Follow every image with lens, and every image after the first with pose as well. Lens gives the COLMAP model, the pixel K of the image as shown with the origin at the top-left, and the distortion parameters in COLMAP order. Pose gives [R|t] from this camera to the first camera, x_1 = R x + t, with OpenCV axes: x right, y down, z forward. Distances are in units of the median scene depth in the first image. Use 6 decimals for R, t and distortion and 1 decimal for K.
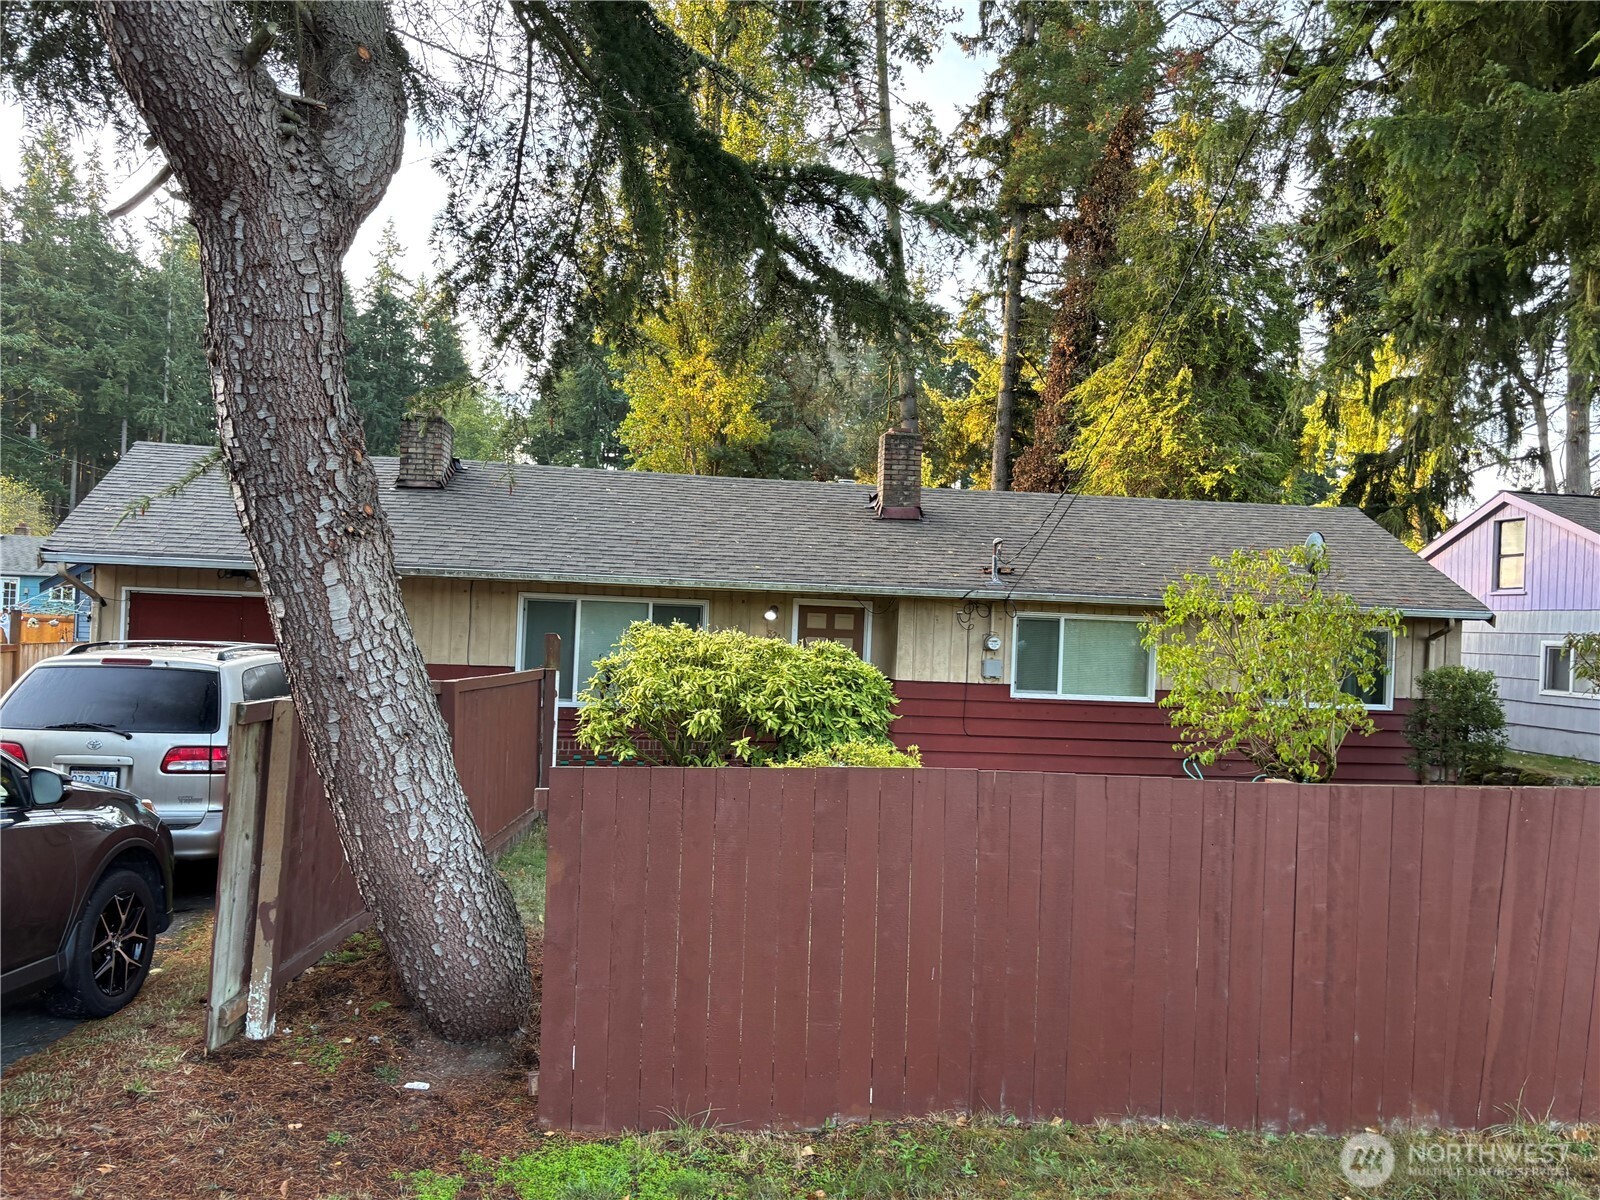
lens RADIAL K [[1208.5, 0, 778.0], [0, 1208.5, 604.9], [0, 0, 1]] dist [0.054778, -0.059463]
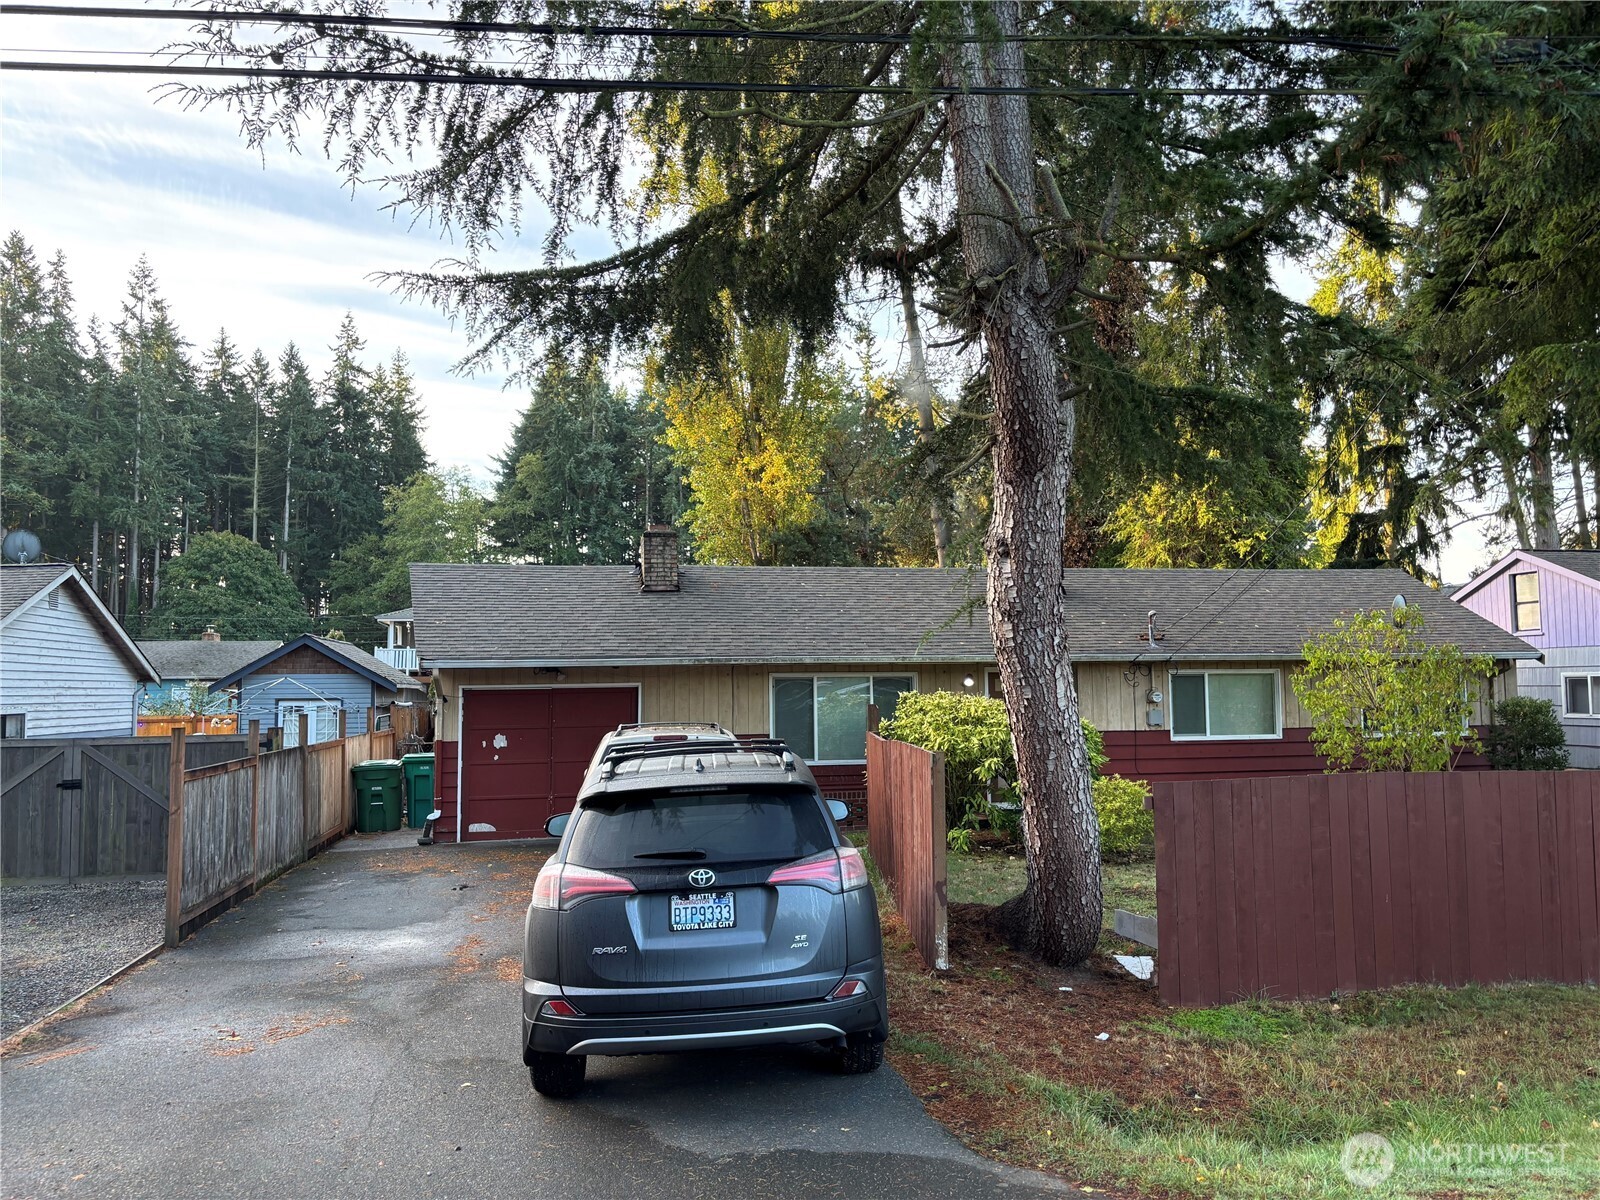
lens RADIAL K [[1221.4, 0, 756.8], [0, 1221.4, 582.8], [0, 0, 1]] dist [0.025437, -0.007502]
pose [[0.997919, -0.045965, 0.045228, -0.155973], [0.049081, 0.996312, -0.070387, -0.008939], [-0.041826, 0.072460, 0.996494, -0.129993]]
